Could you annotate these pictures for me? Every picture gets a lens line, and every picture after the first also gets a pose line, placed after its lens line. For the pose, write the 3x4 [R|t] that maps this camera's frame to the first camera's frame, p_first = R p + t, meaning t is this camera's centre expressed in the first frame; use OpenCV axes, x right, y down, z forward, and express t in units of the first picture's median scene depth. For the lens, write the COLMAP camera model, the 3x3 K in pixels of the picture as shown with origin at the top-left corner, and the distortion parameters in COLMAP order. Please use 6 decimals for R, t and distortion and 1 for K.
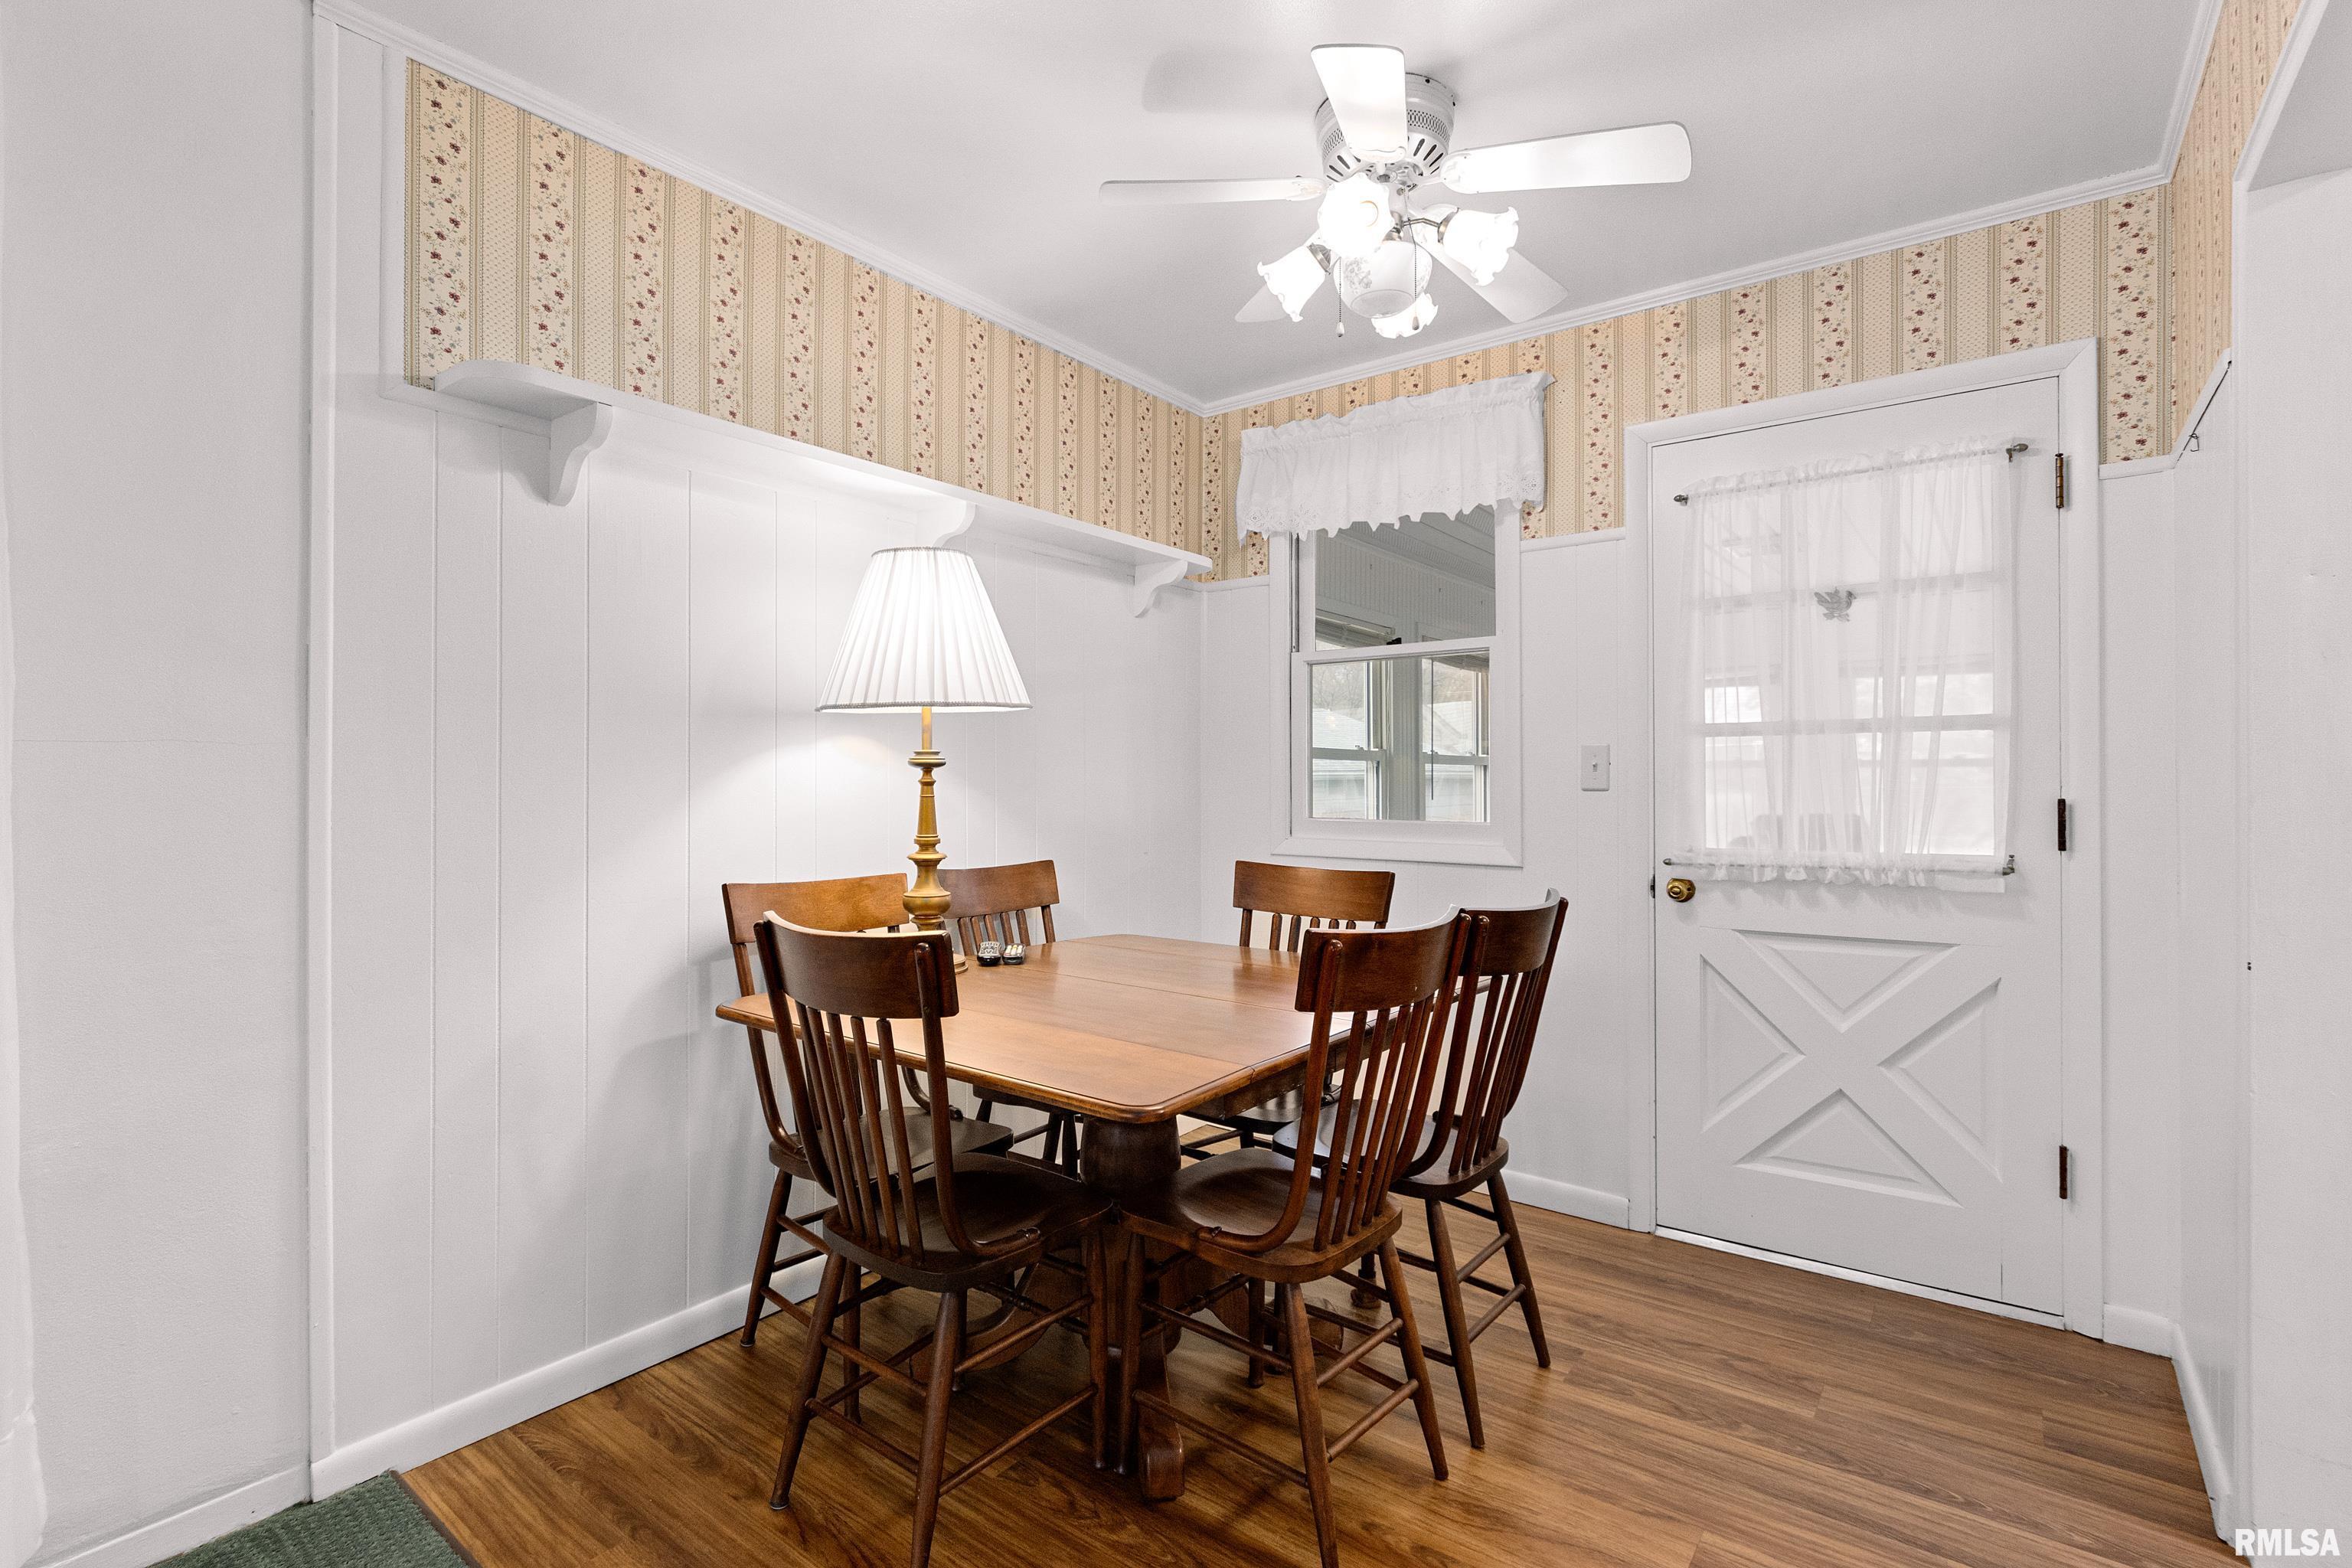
lens RADIAL K [[1097.5, 0, 1163.1], [0, 1097.5, 776.0], [0, 0, 1]] dist [0.005321, -0.004273]
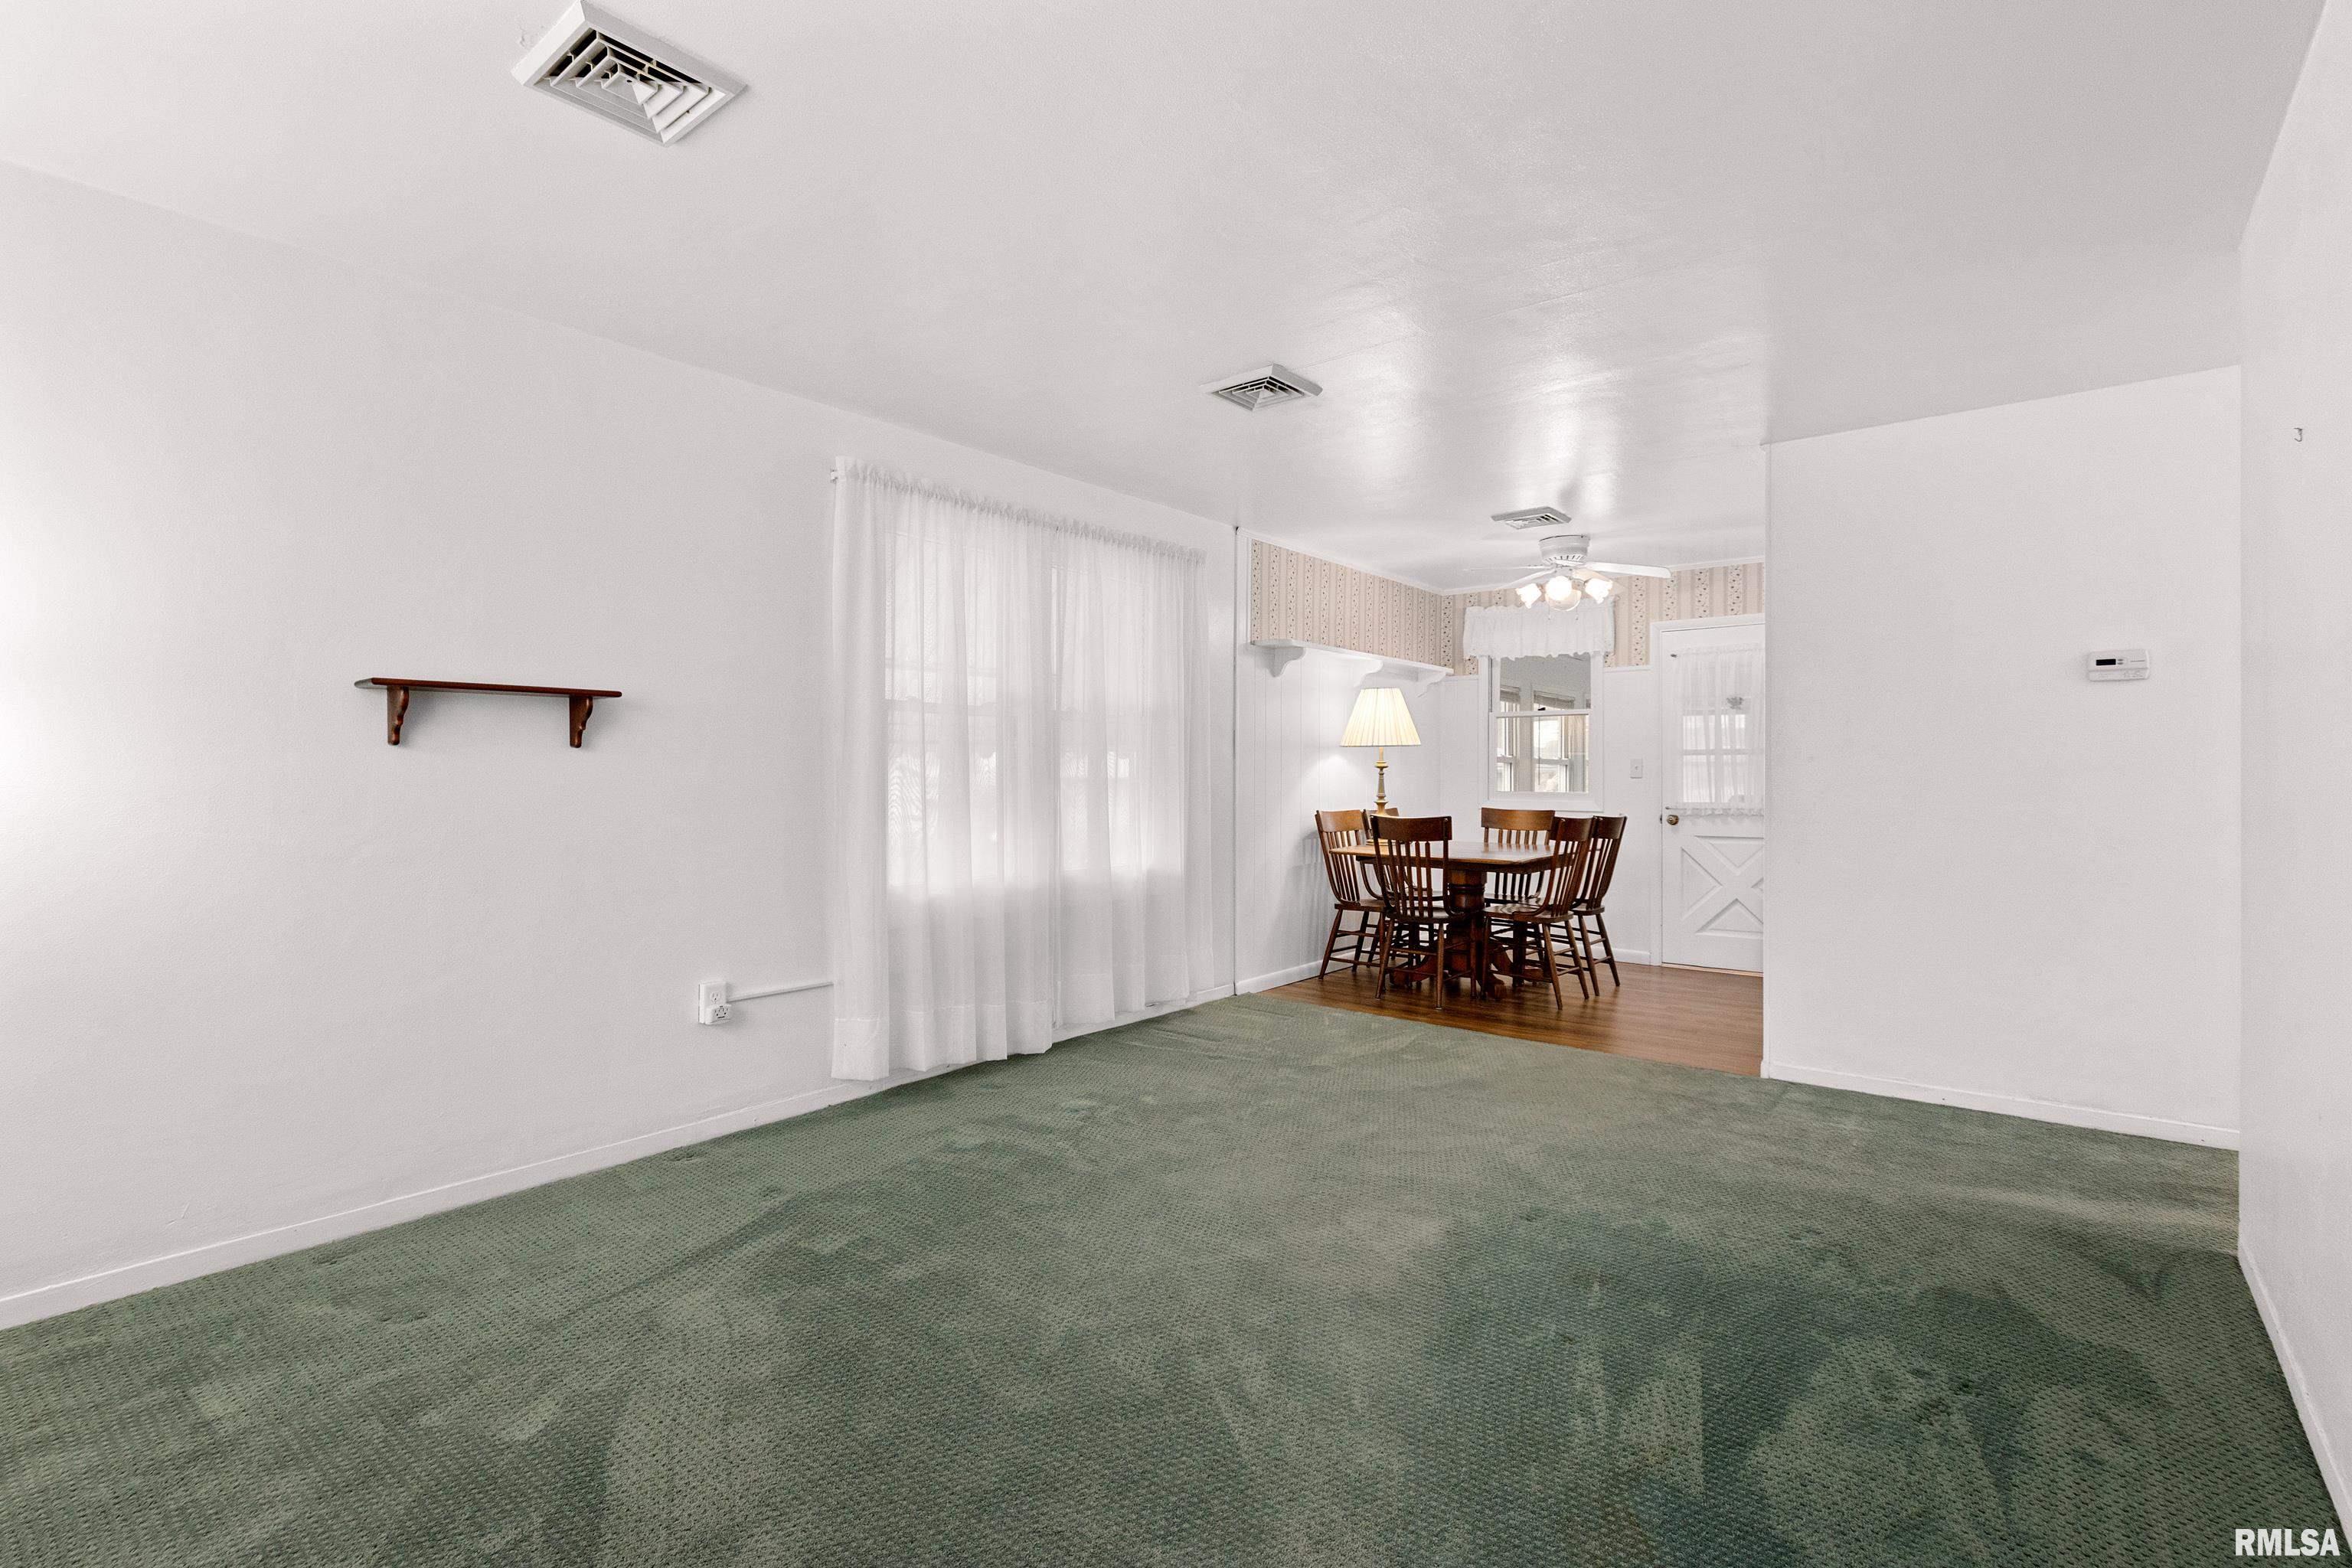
lens RADIAL K [[1097.5, 0, 1160.0], [0, 1097.5, 780.9], [0, 0, 1]] dist [0.005321, -0.004273]
pose [[0.999636, 0.001344, -0.026929, -0.646104], [-0.001086, 0.999953, 0.009604, -0.001849], [0.026940, -0.009571, 0.999591, -1.582047]]
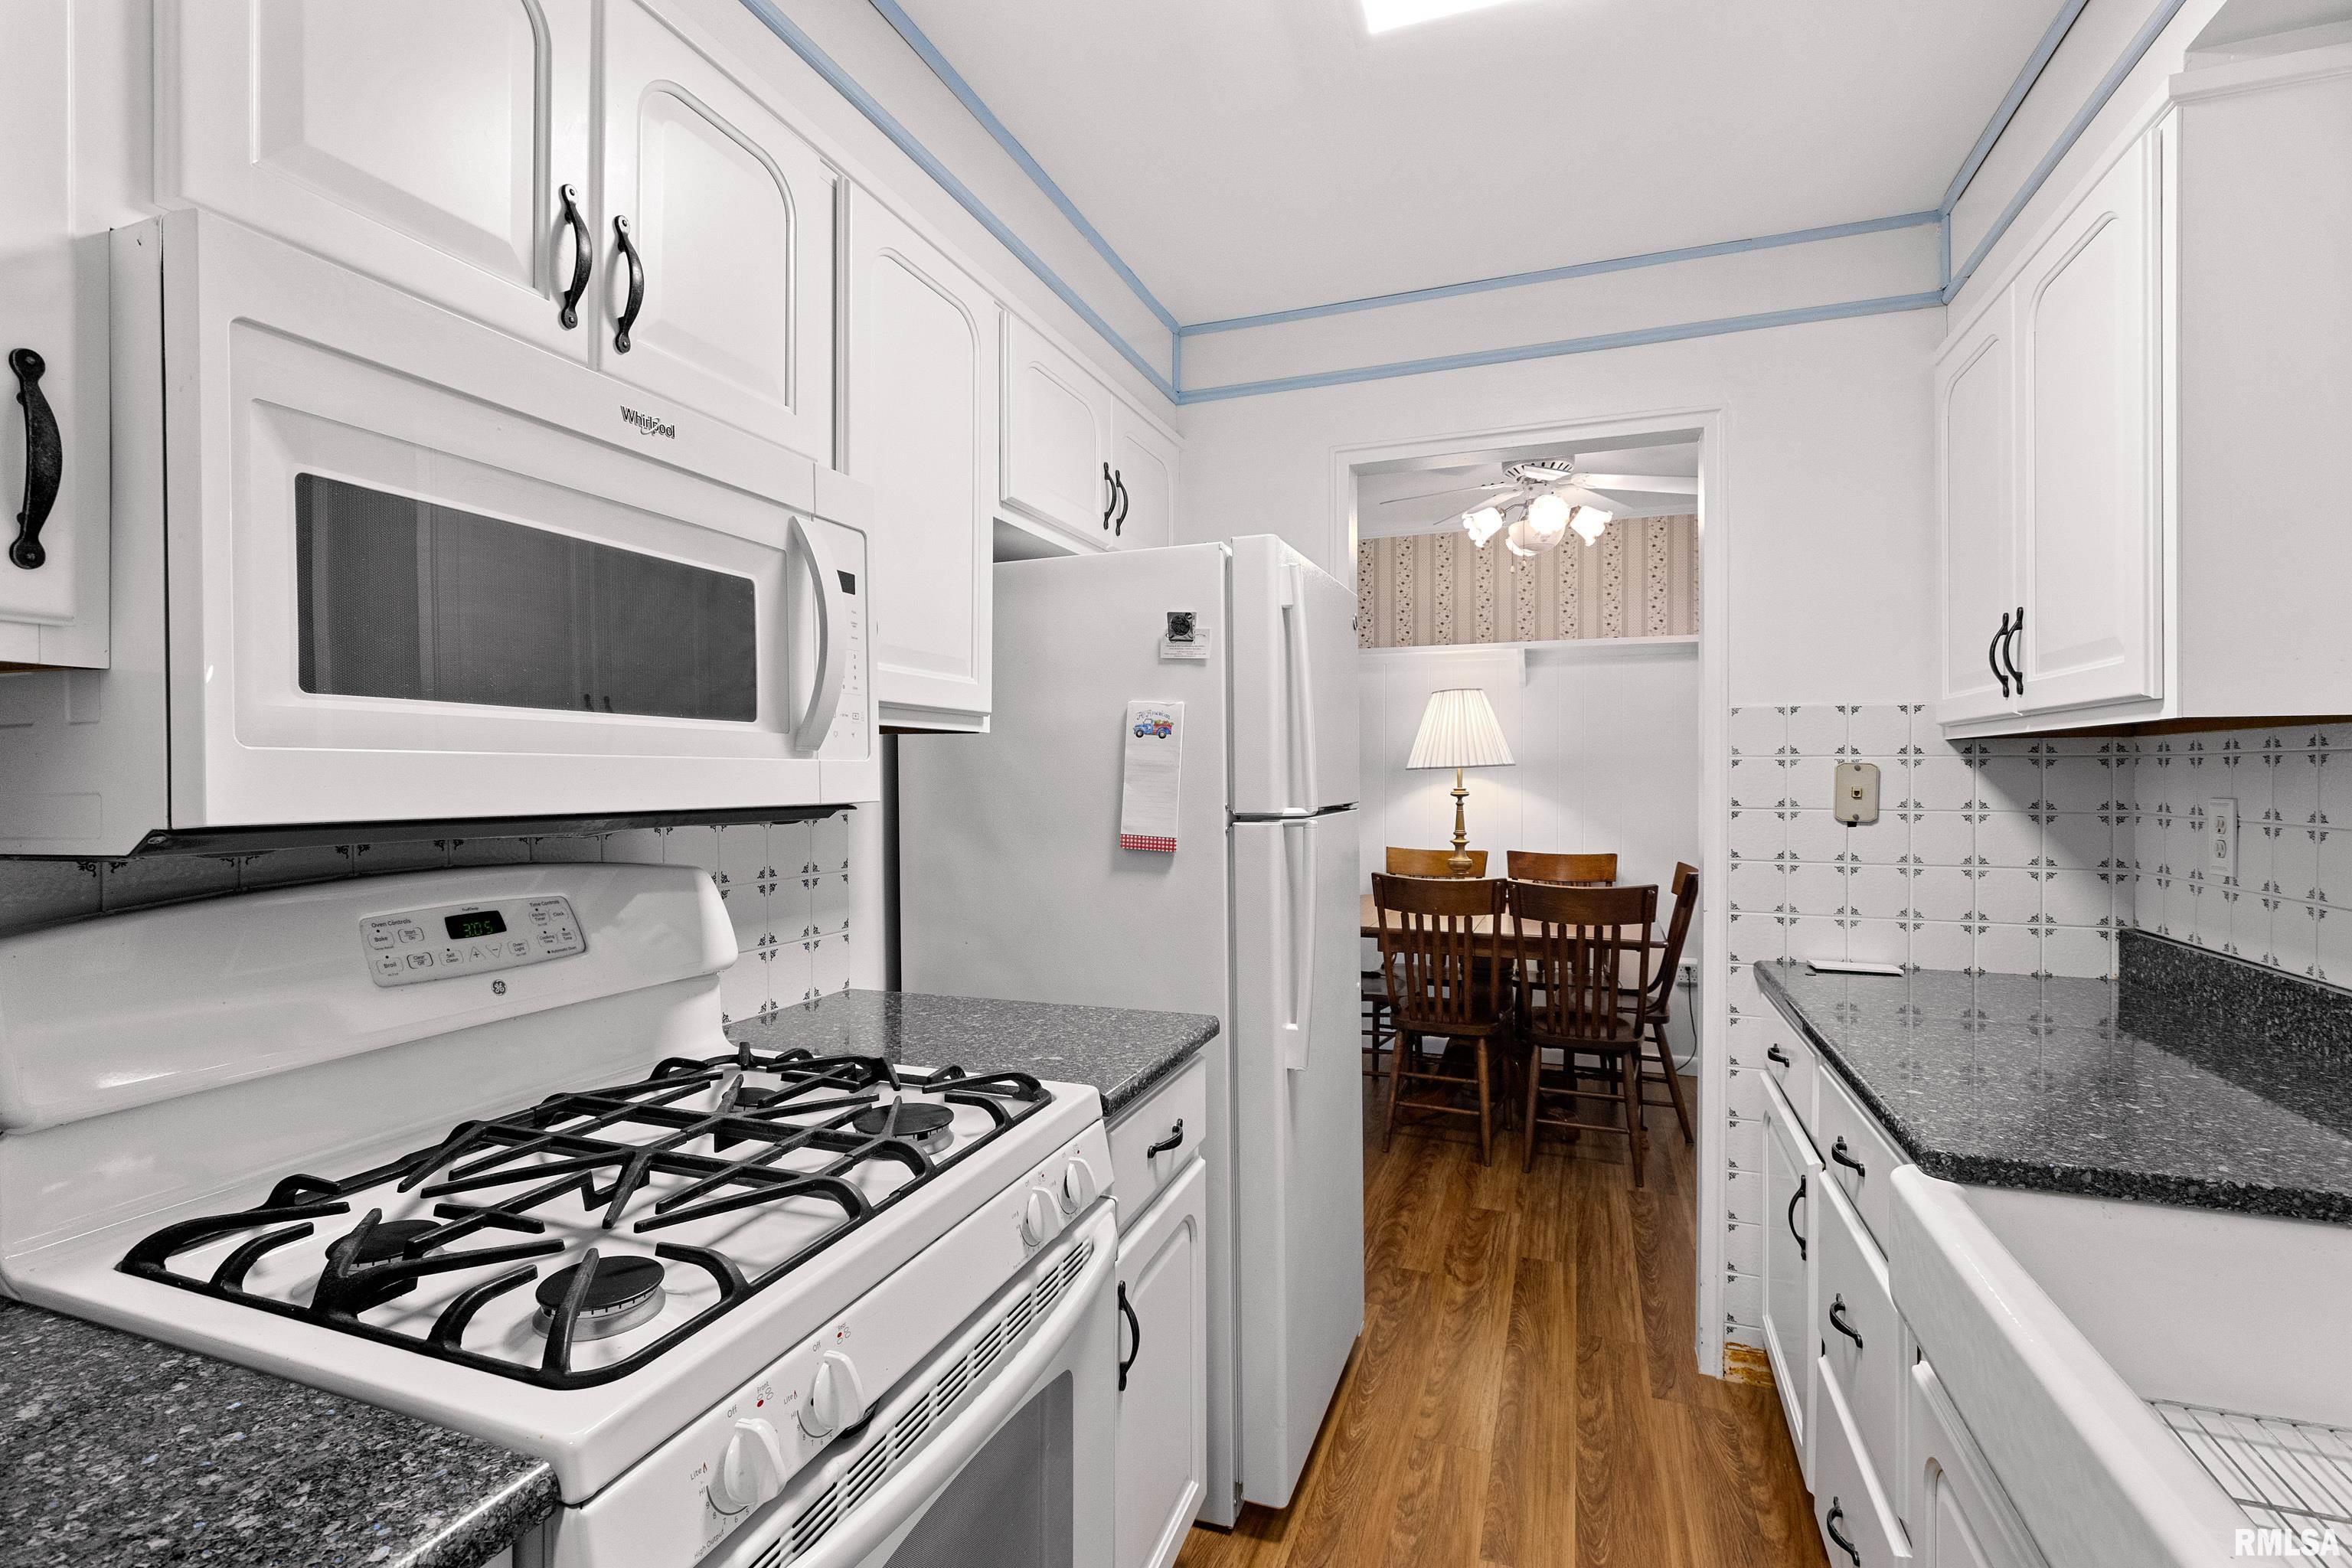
lens RADIAL K [[1097.5, 0, 1186.4], [0, 1097.5, 773.4], [0, 0, 1]] dist [0.005321, -0.004273]
pose [[0.314225, 0.000985, -0.949348, 1.458075], [0.001964, 0.999997, 0.001687, -0.051914], [0.949347, -0.002395, 0.314222, -0.095182]]
